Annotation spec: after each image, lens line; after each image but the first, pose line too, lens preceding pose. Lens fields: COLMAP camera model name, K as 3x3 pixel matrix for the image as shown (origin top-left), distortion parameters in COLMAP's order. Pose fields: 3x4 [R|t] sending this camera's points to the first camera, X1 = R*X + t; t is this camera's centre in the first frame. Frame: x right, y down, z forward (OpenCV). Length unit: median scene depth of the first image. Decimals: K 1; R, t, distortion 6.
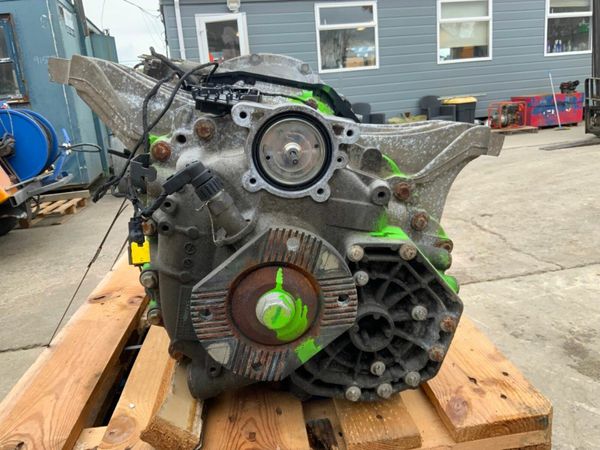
lens RADIAL K [[510.5, 0, 302.9], [0, 510.5, 222.3], [0, 0, 1]] dist [0.002070, -0.017583]
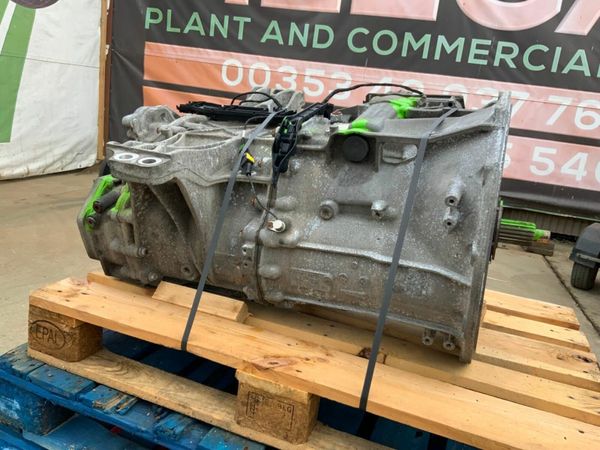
lens RADIAL K [[510.5, 0, 298.1], [0, 510.5, 224.6], [0, 0, 1]] dist [0.002070, -0.017583]
pose [[-0.450615, 0.234237, -0.861440, 1.373807], [-0.303884, 0.867087, 0.394733, -0.696000], [0.839405, 0.439651, -0.319542, 2.033751]]
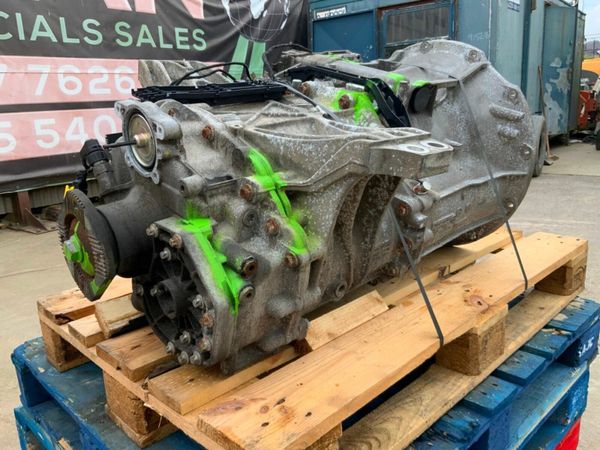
lens RADIAL K [[510.5, 0, 300.0], [0, 510.5, 224.4], [0, 0, 1]] dist [0.002070, -0.017583]
pose [[0.626265, 0.237096, -0.742683, 1.042800], [-0.196312, 0.969896, 0.144092, -0.167695], [0.754489, 0.055558, 0.653957, 0.401202]]
